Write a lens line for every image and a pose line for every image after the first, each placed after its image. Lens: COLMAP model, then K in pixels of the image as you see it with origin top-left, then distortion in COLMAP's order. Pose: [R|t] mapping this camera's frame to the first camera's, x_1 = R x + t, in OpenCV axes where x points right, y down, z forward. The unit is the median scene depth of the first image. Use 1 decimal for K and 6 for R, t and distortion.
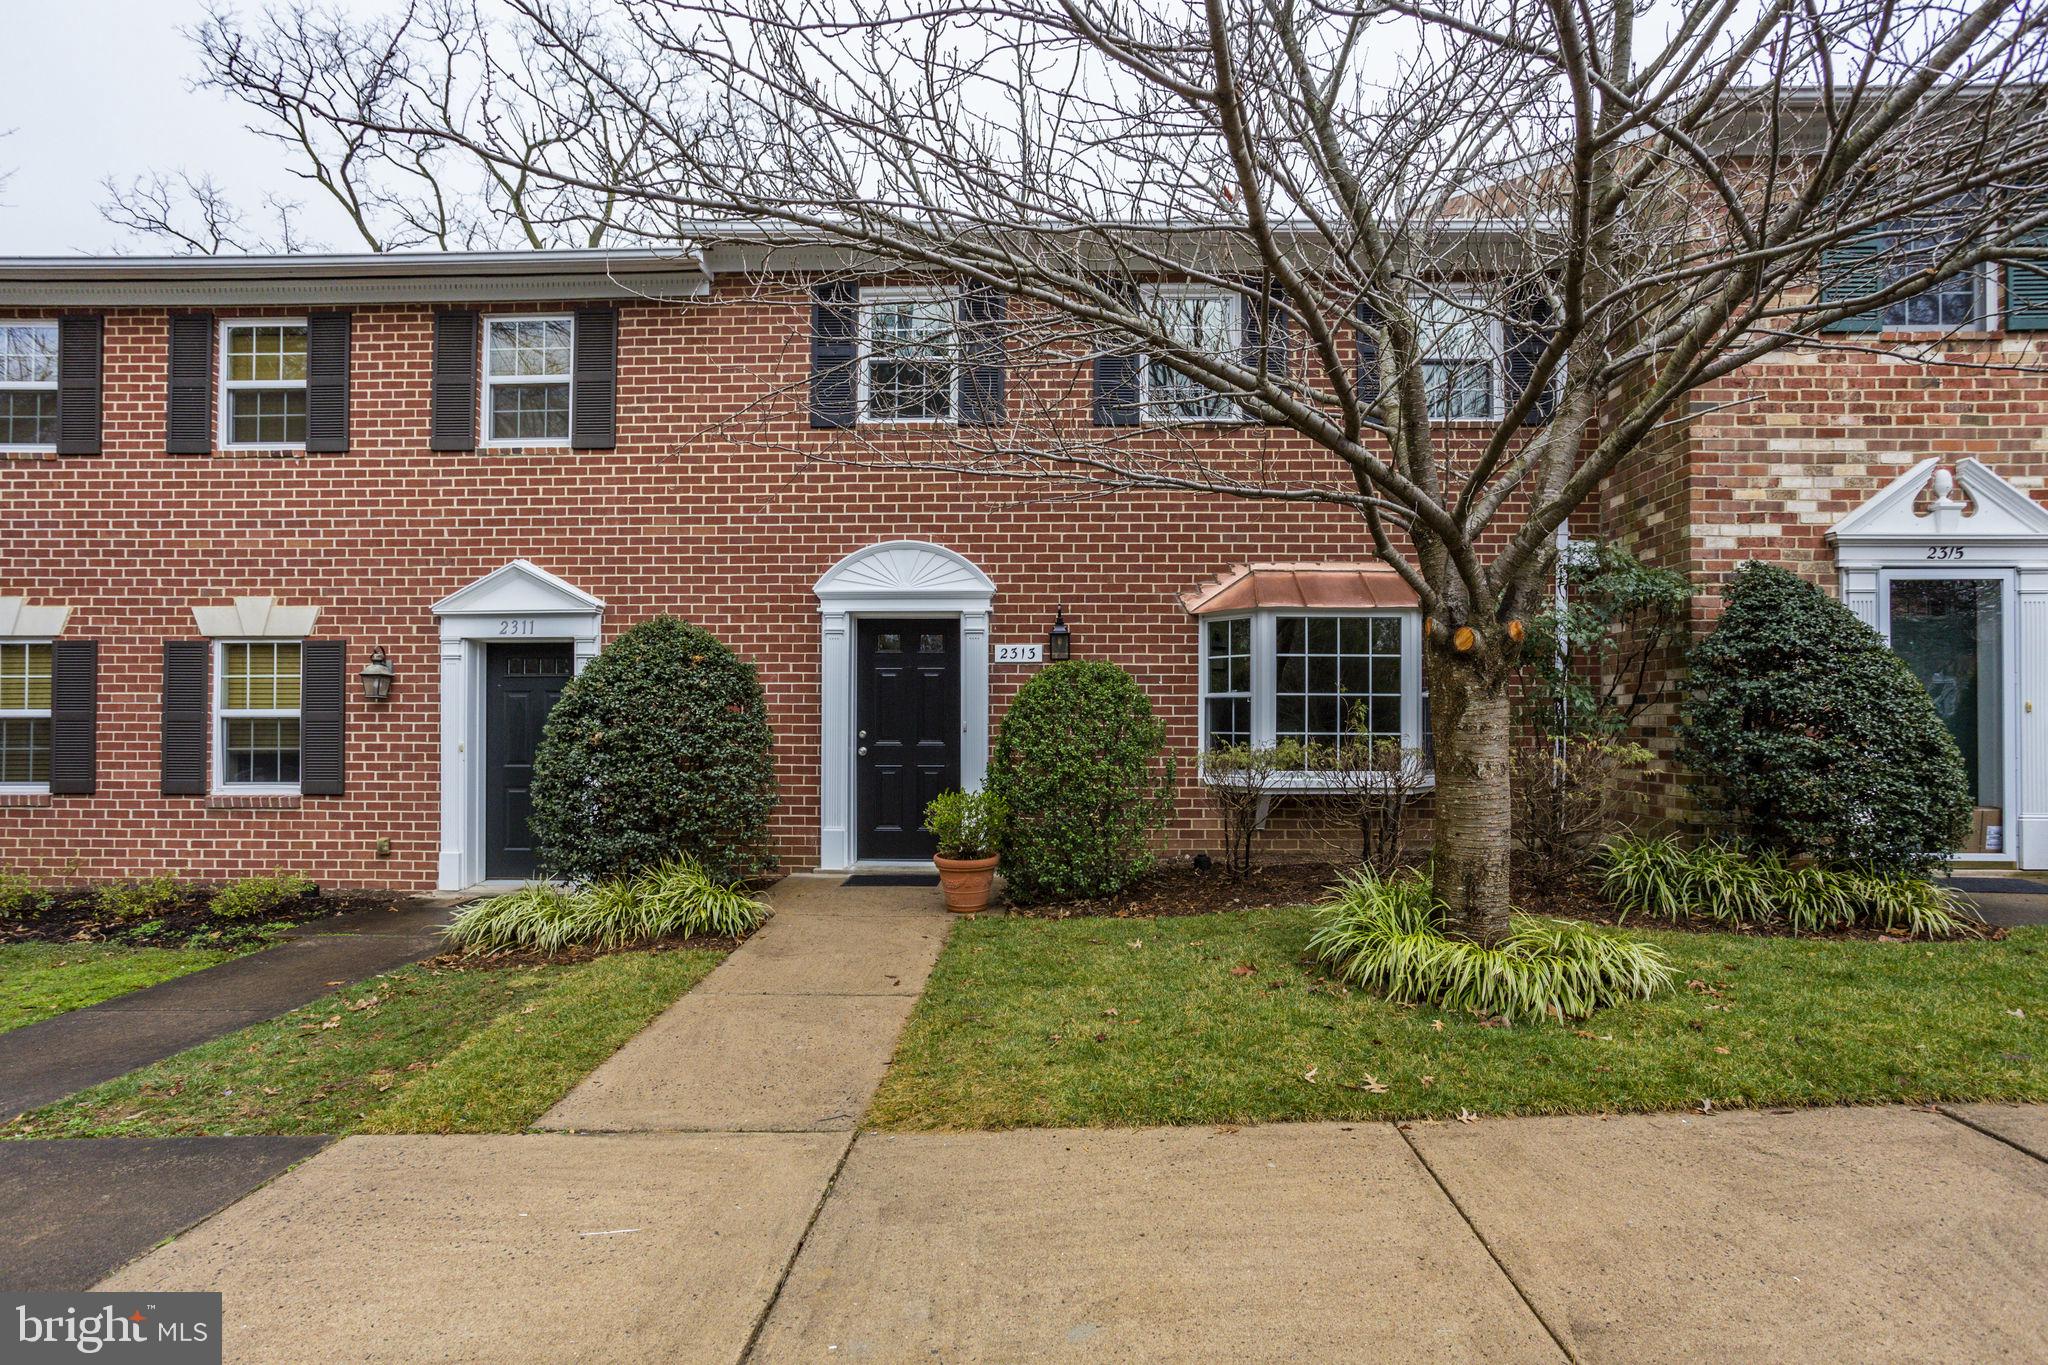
lens RADIAL K [[1031.5, 0, 1043.9], [0, 1031.5, 718.3], [0, 0, 1]] dist [-0.053787, 0.035937]
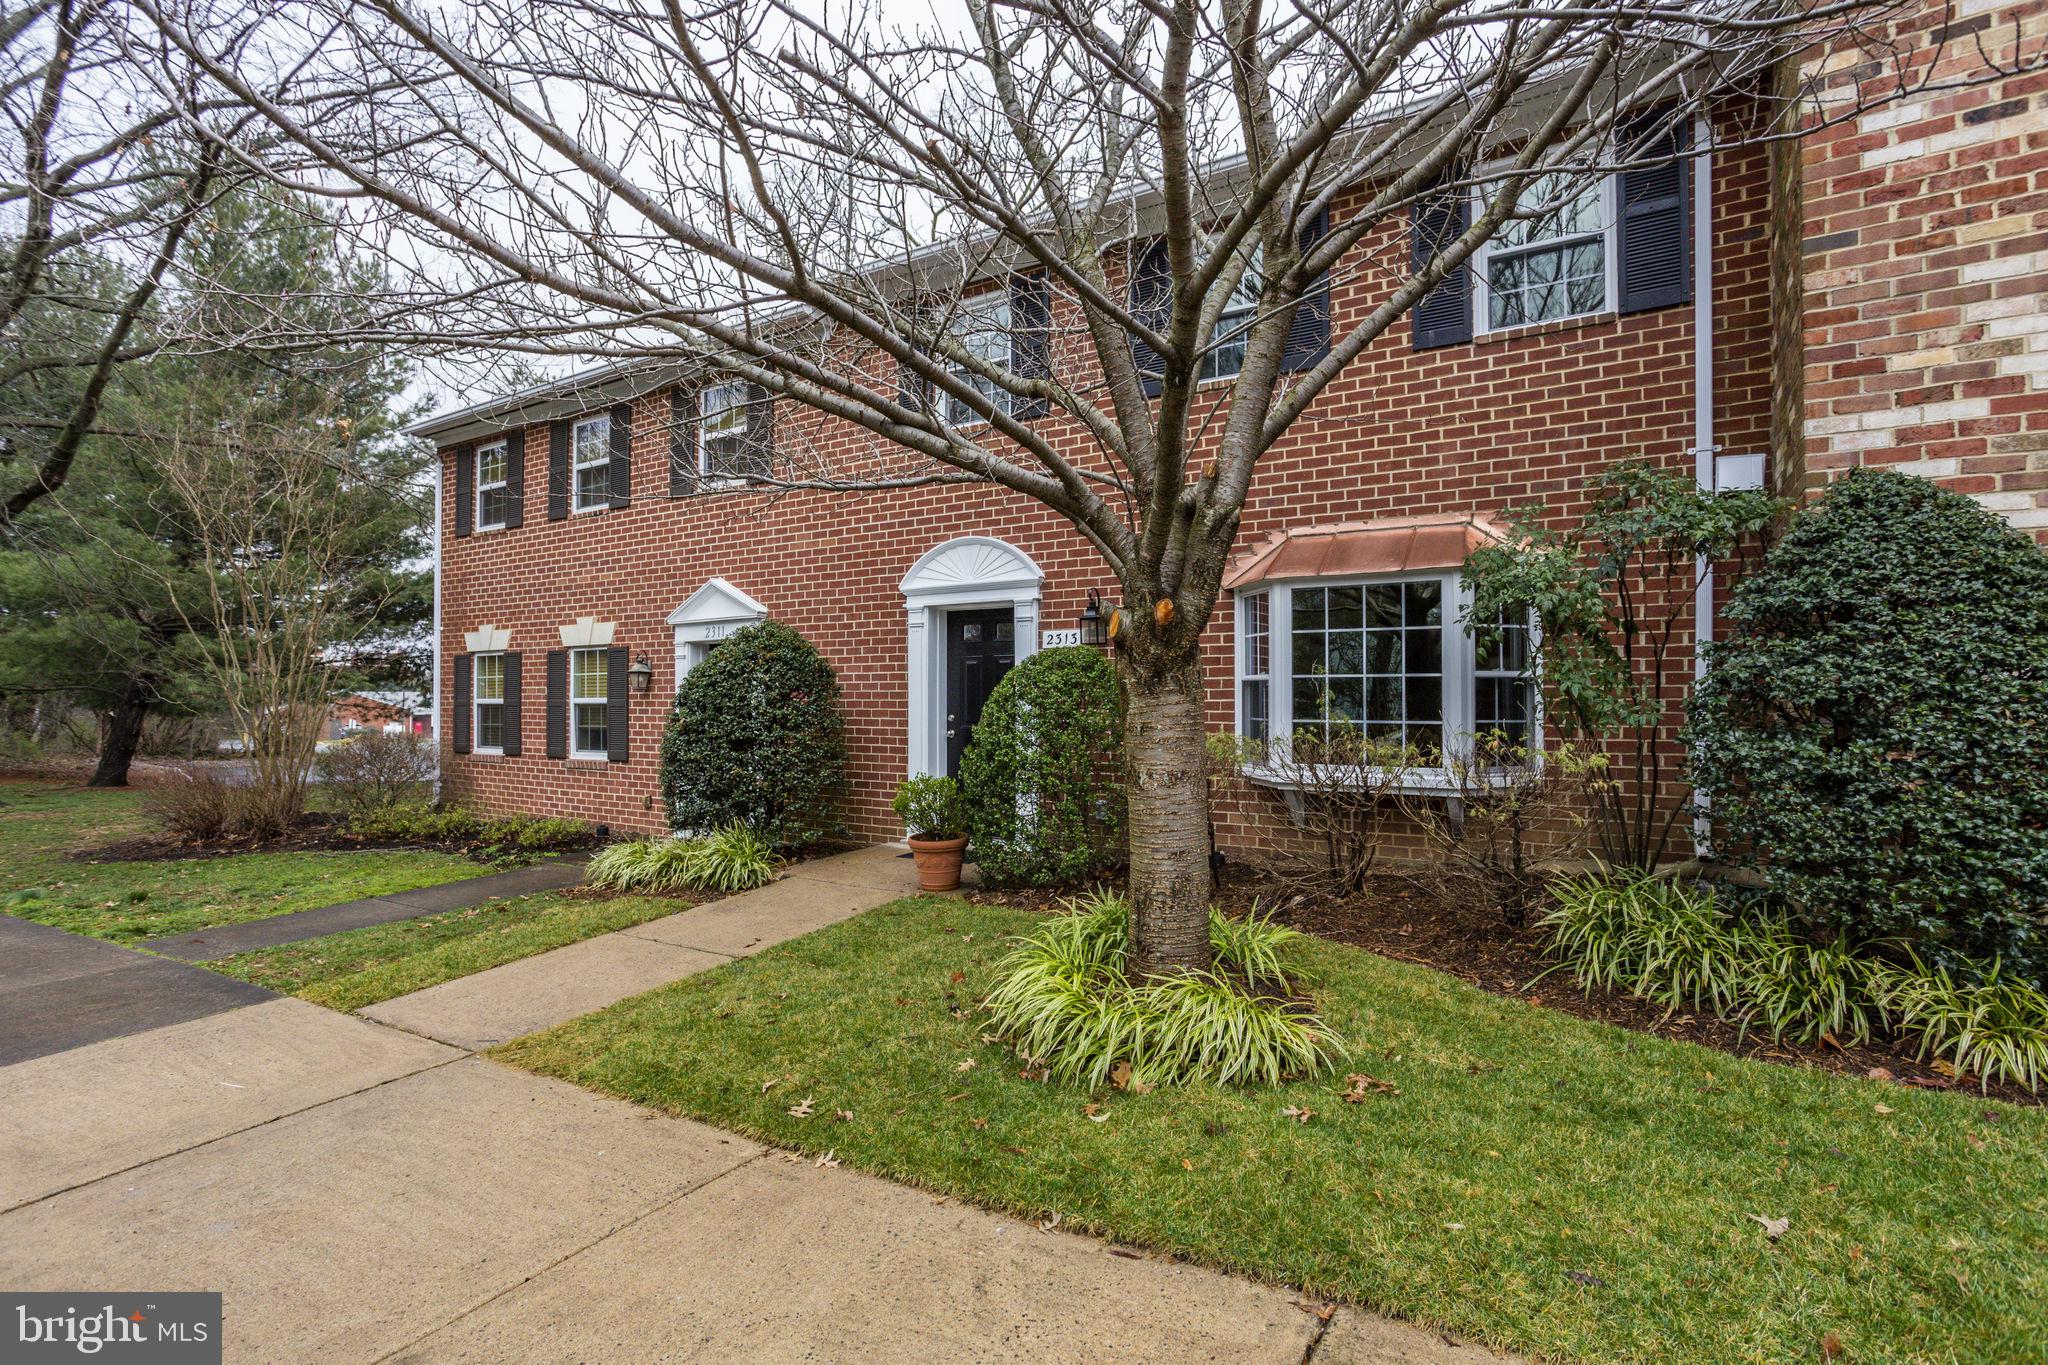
lens RADIAL K [[994.1, 0, 1006.5], [0, 994.1, 693.3], [0, 0, 1]] dist [-0.053207, 0.030726]
pose [[0.858020, -0.007940, -0.513555, 0.431095], [0.010941, 0.999936, 0.002820, -0.013377], [0.513499, -0.008038, 0.858052, 0.138160]]
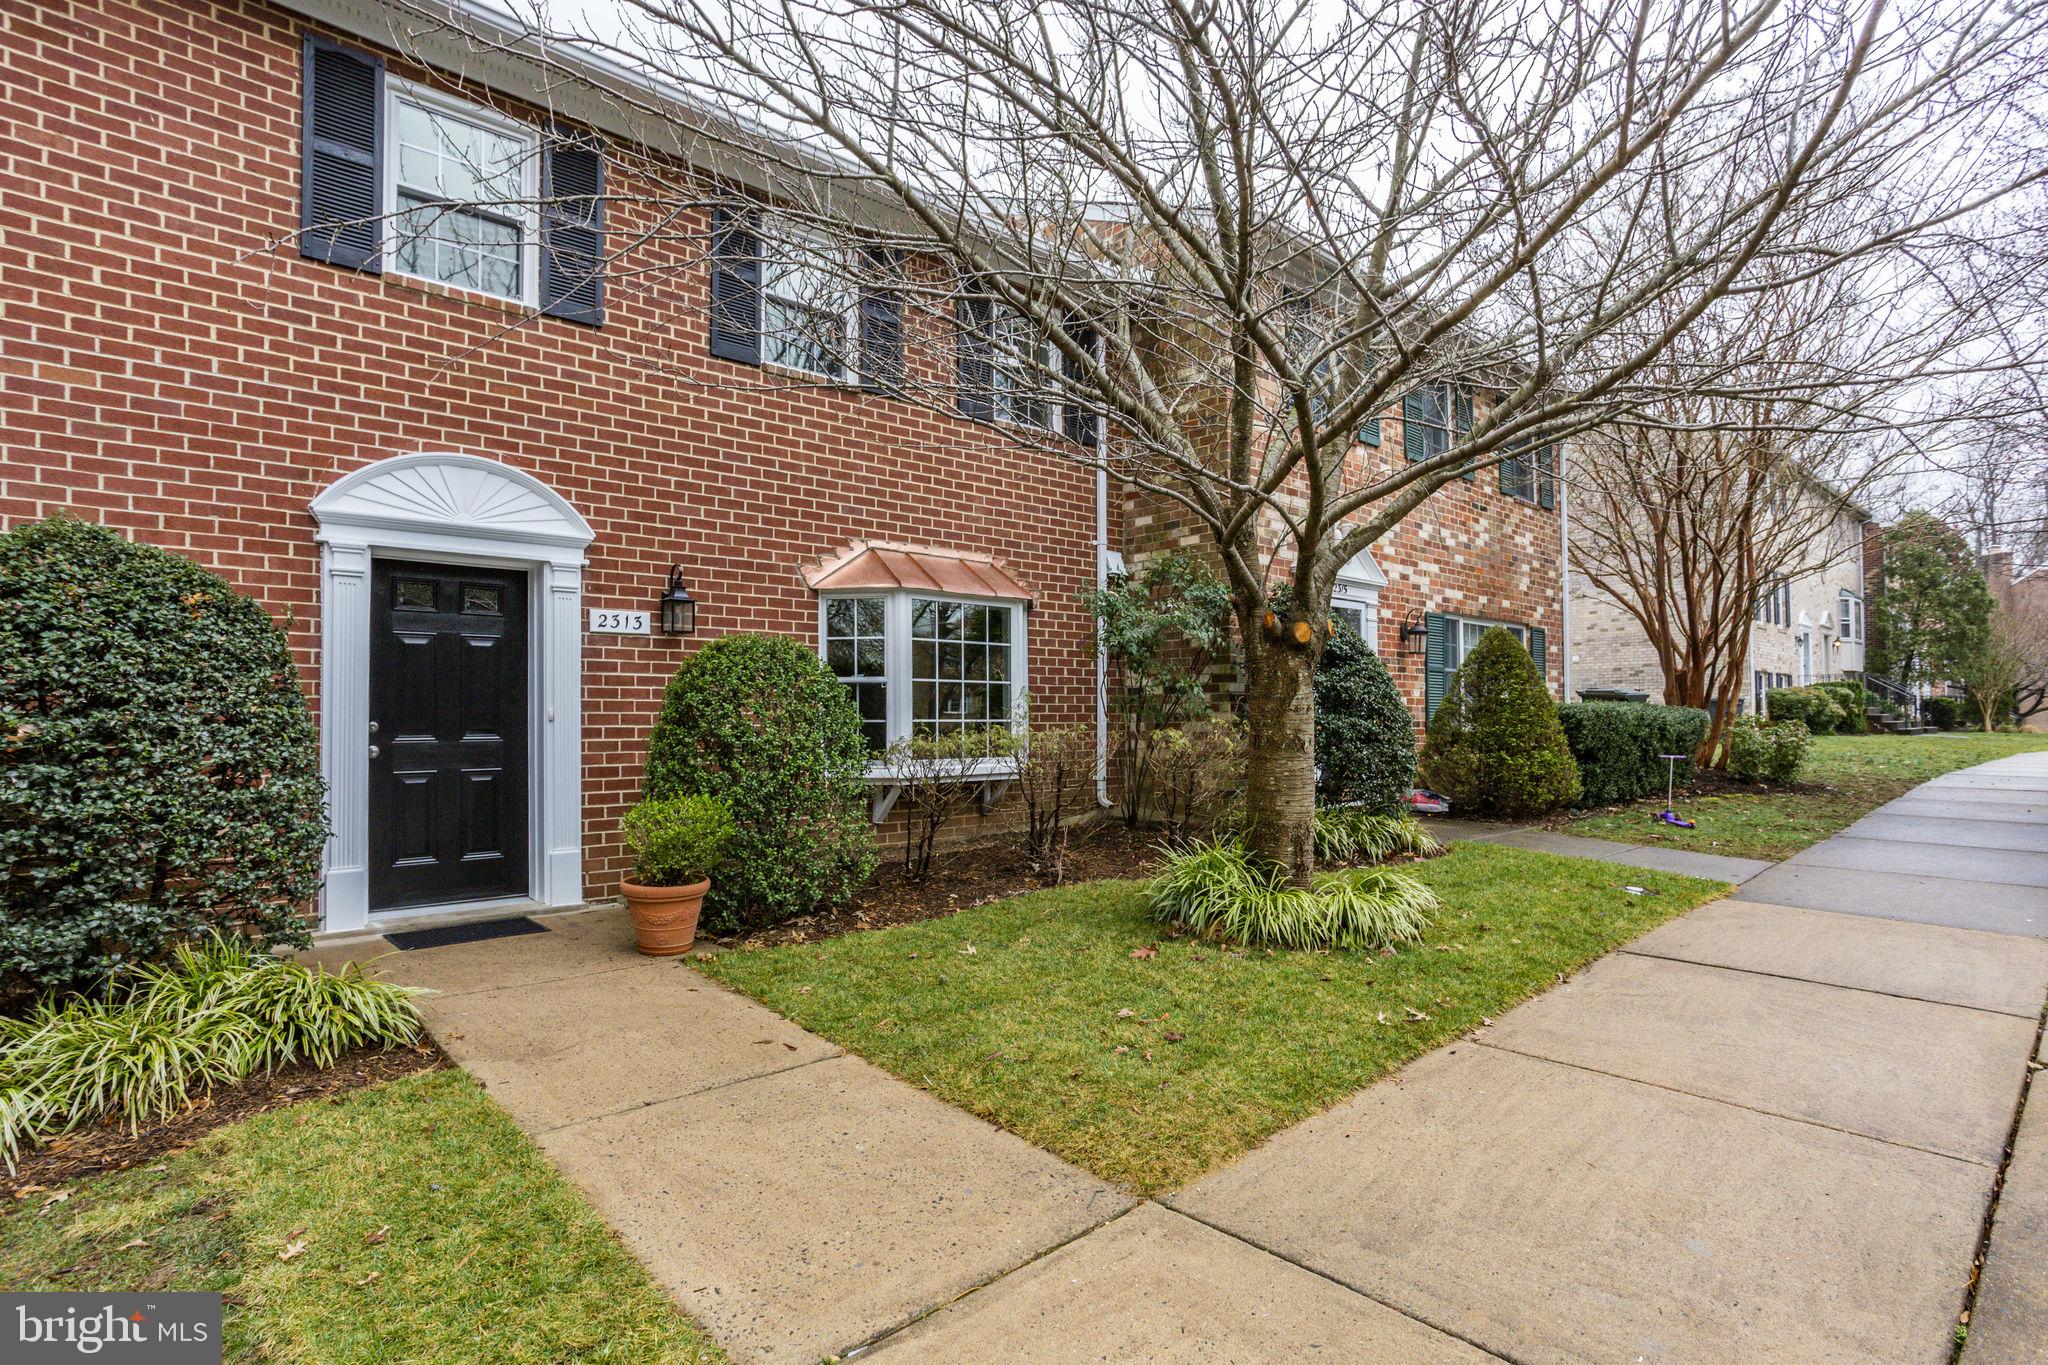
lens RADIAL K [[1063.9, 0, 1051.8], [0, 1063.9, 698.1], [0, 0, 1]] dist [-0.060161, 0.042369]
pose [[0.704539, 0.007390, 0.709626, -0.366541], [0.002488, 0.999914, -0.012882, 0.006488], [-0.709660, 0.010841, 0.704460, 0.202108]]
